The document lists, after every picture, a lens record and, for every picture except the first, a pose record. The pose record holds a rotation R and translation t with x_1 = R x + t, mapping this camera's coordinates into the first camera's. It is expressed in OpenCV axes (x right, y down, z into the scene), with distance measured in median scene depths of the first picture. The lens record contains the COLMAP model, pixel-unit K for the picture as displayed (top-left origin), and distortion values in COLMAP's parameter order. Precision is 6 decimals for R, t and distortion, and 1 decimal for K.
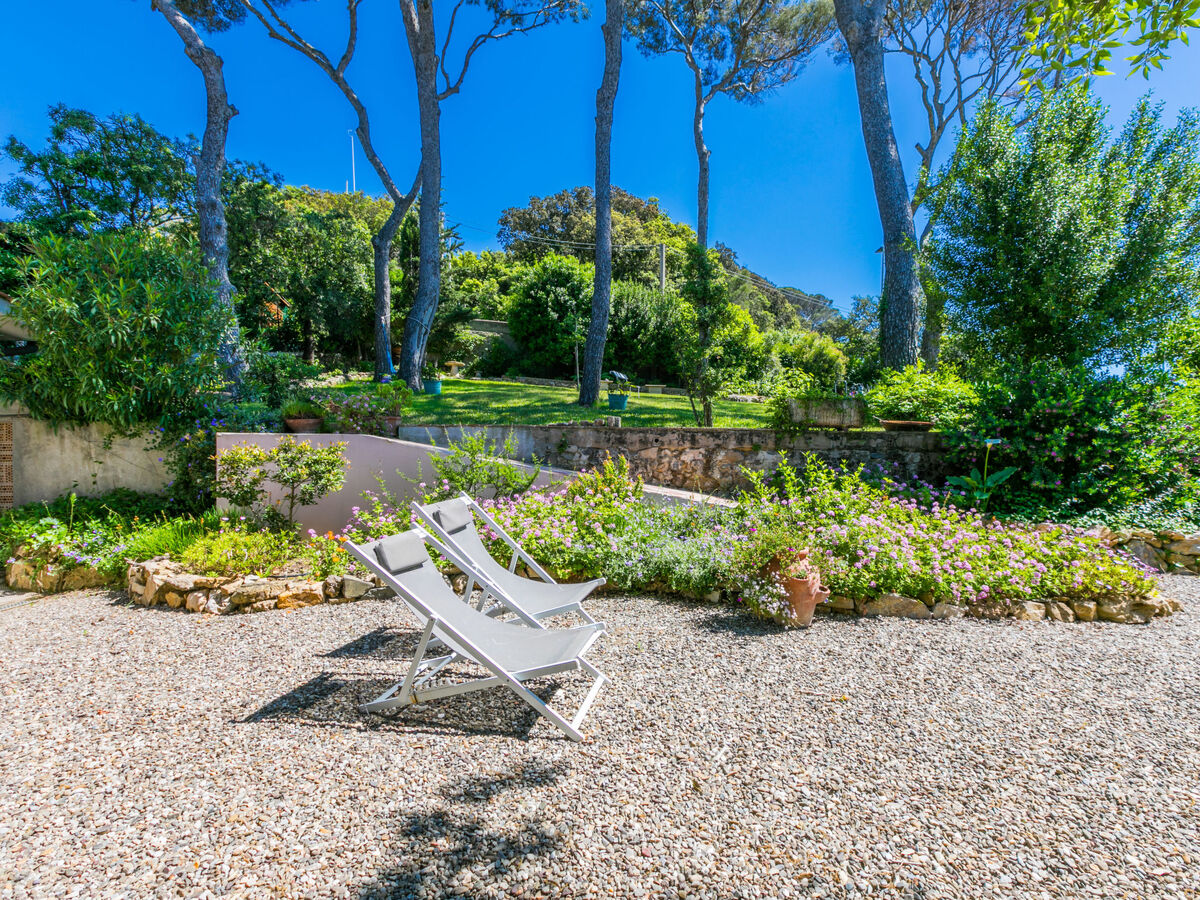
lens RADIAL K [[603.9, 0, 596.2], [0, 603.9, 449.3], [0, 0, 1]] dist [0.006334, -0.001680]
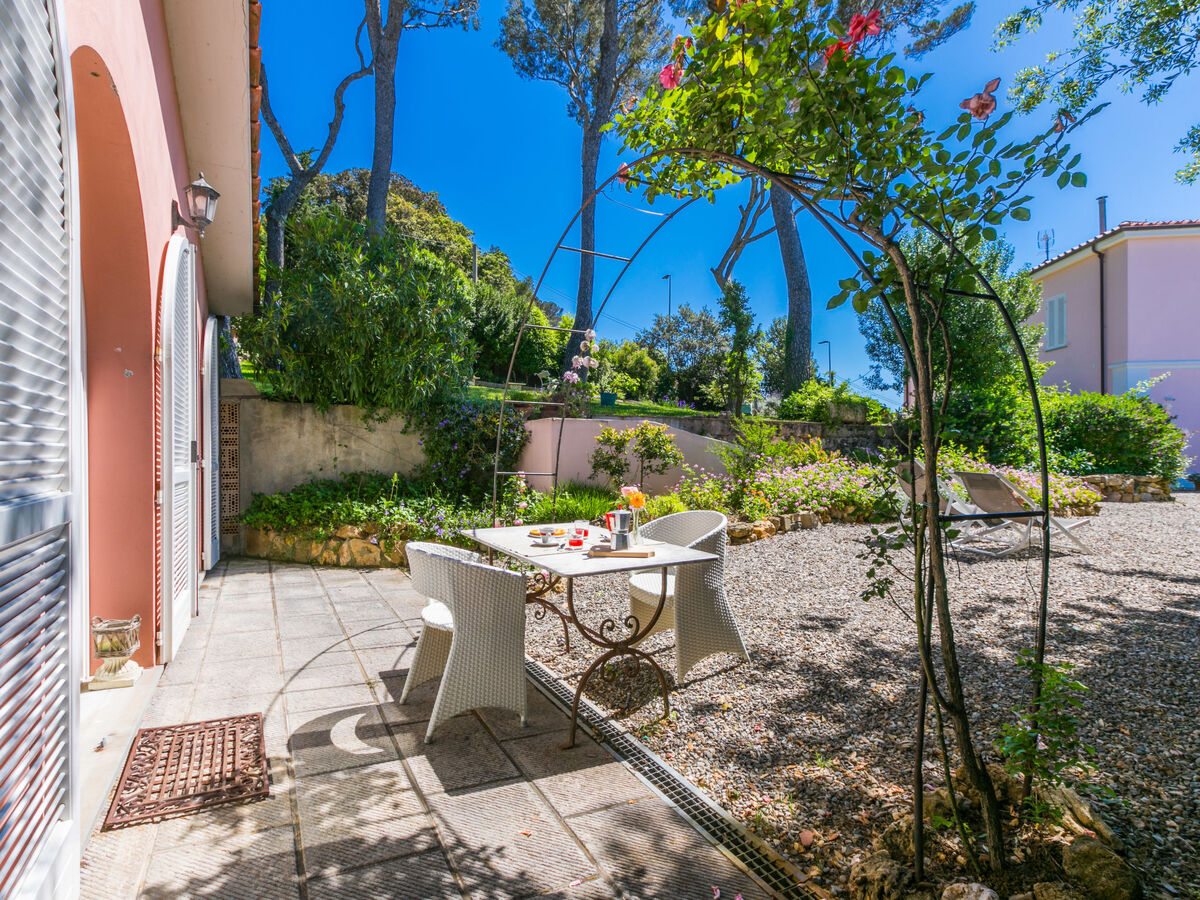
lens RADIAL K [[603.9, 0, 576.0], [0, 603.9, 451.7], [0, 0, 1]] dist [0.006334, -0.001680]
pose [[0.905338, -0.006844, 0.424637, -0.822501], [0.003226, 0.999952, 0.009240, 0.021382], [-0.424680, -0.006995, 0.905317, -0.061249]]
